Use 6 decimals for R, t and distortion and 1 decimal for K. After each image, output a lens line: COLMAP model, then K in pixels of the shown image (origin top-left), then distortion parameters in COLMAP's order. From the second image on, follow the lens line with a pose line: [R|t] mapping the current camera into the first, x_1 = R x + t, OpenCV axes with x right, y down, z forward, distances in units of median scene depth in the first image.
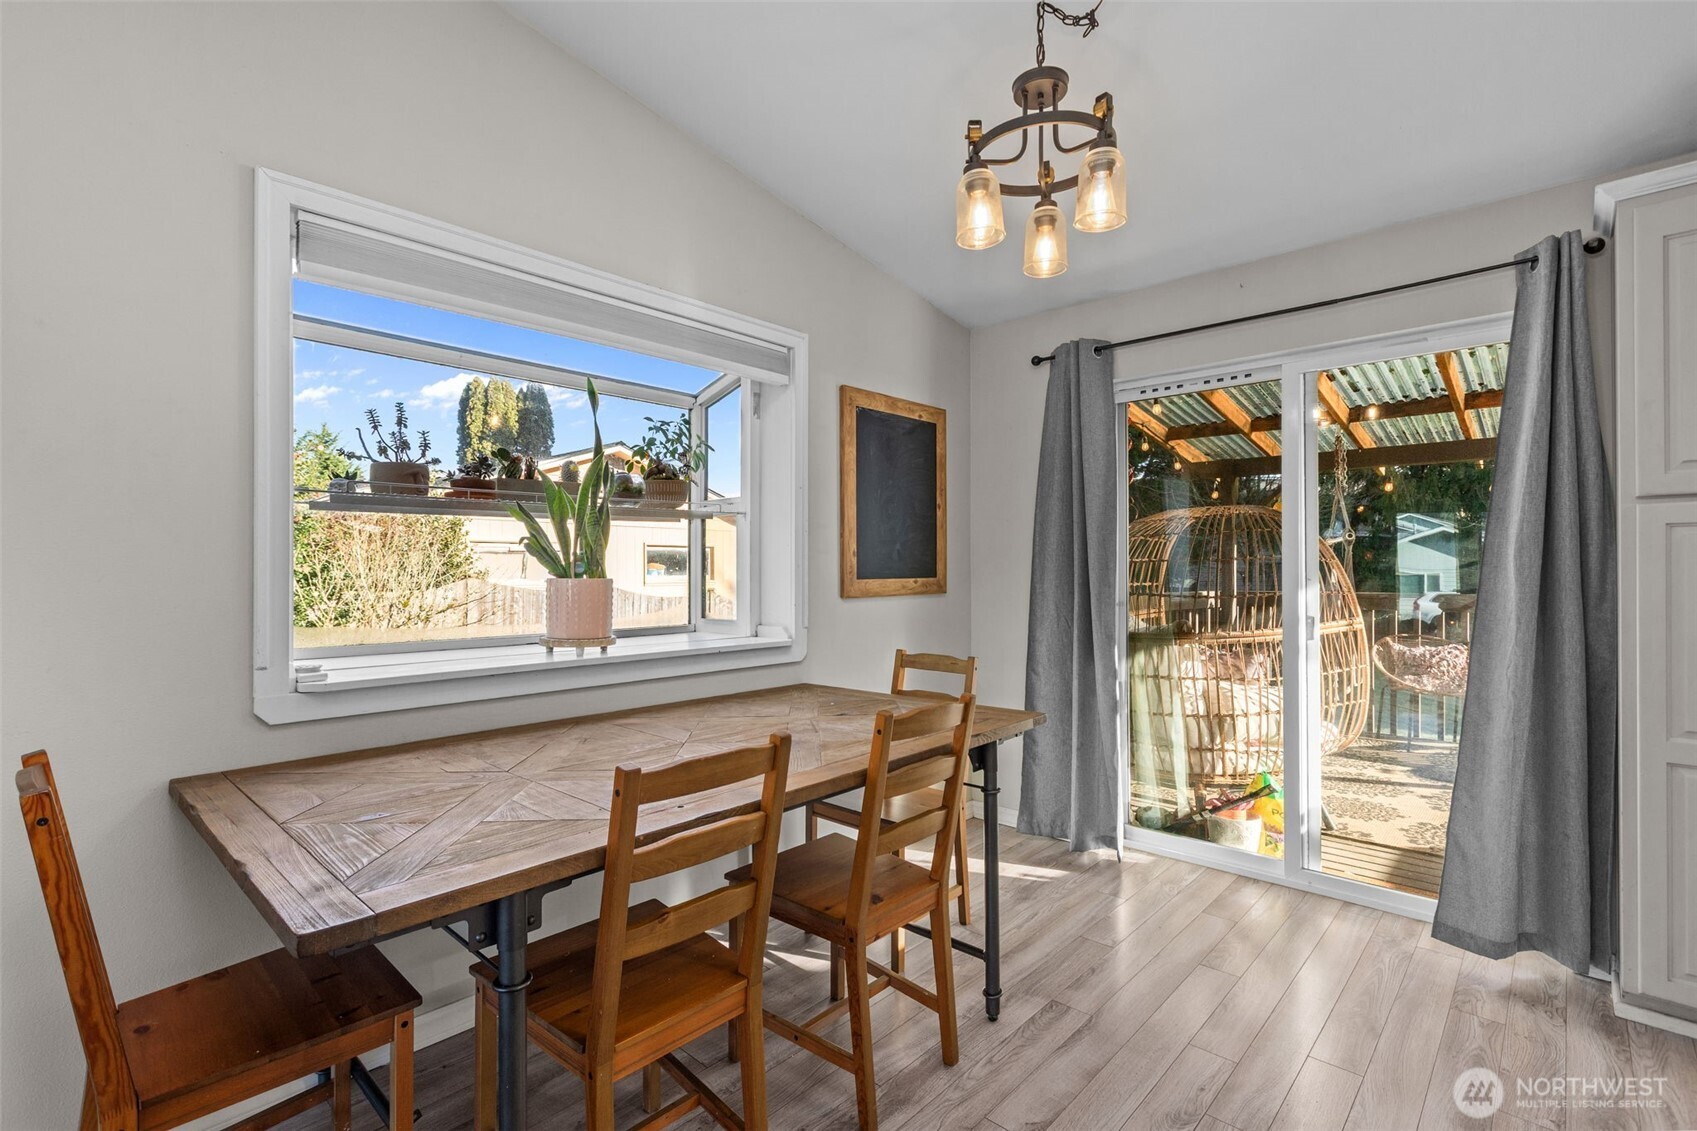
lens RADIAL K [[752.6, 0, 829.7], [0, 752.6, 561.1], [0, 0, 1]] dist [-0.036660, -0.000303]
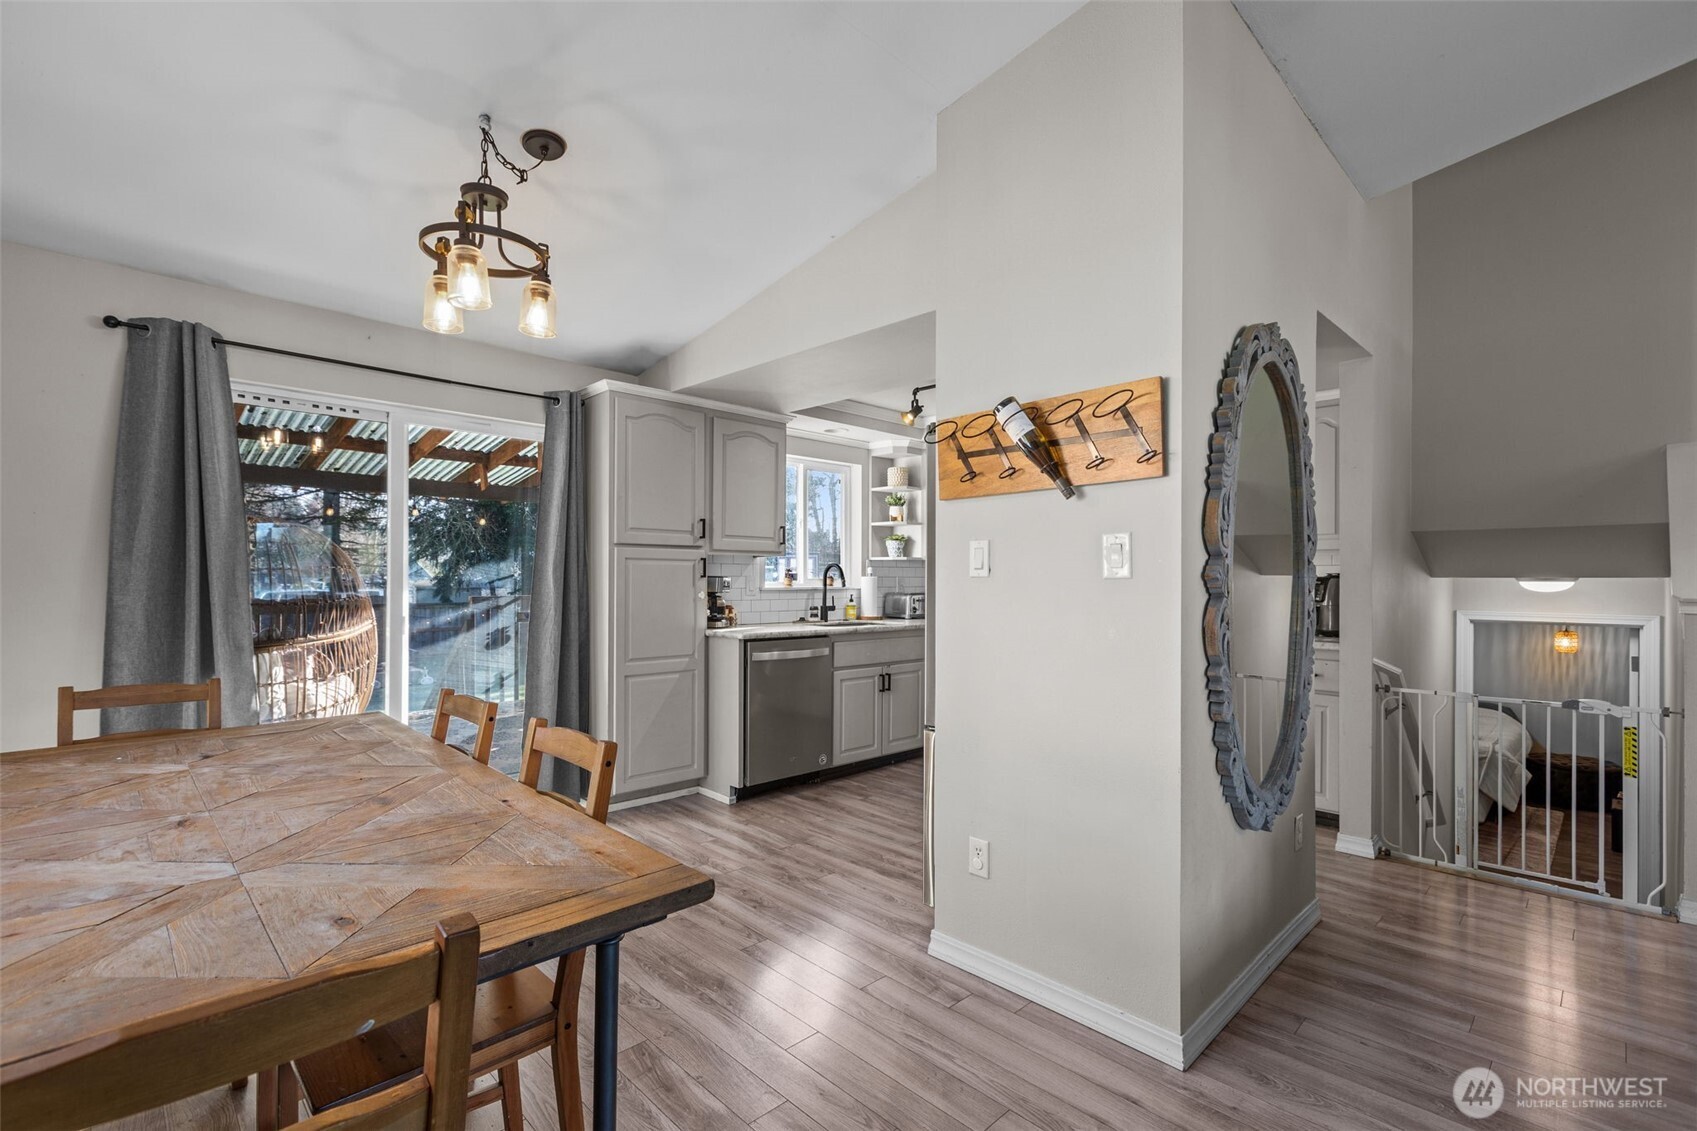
lens RADIAL K [[759.2, 0, 842.2], [0, 759.2, 569.8], [0, 0, 1]] dist [0.000849, -0.000551]
pose [[0.021066, 0.014038, 0.999680, -0.581910], [-0.013438, 0.999815, -0.013757, 0.003391], [-0.999688, -0.013144, 0.021250, 0.201699]]
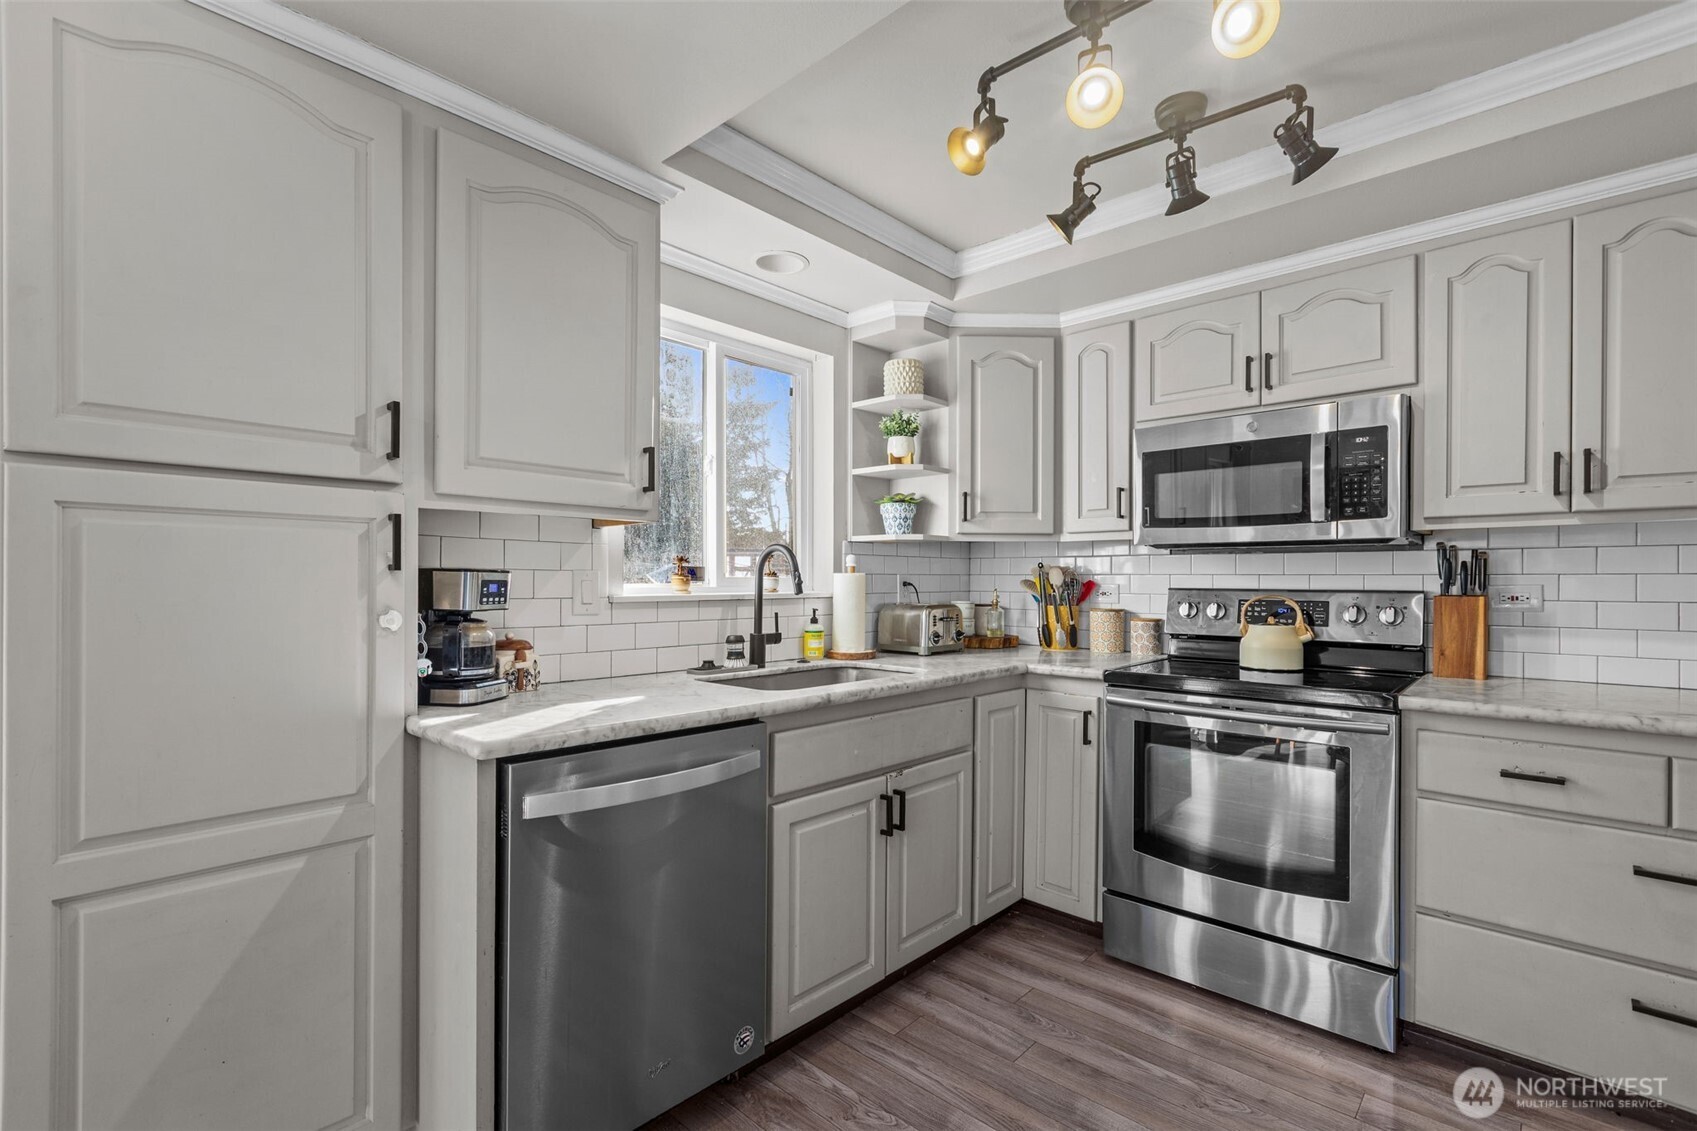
lens RADIAL K [[775.5, 0, 832.3], [0, 775.5, 581.2], [0, 0, 1]] dist [0.001566, -0.000869]
pose [[-0.021766, 0.001835, 0.999761, 0.298896], [-0.012218, 0.999923, -0.002101, 0.006052], [-0.999688, -0.012260, -0.021742, 0.216170]]
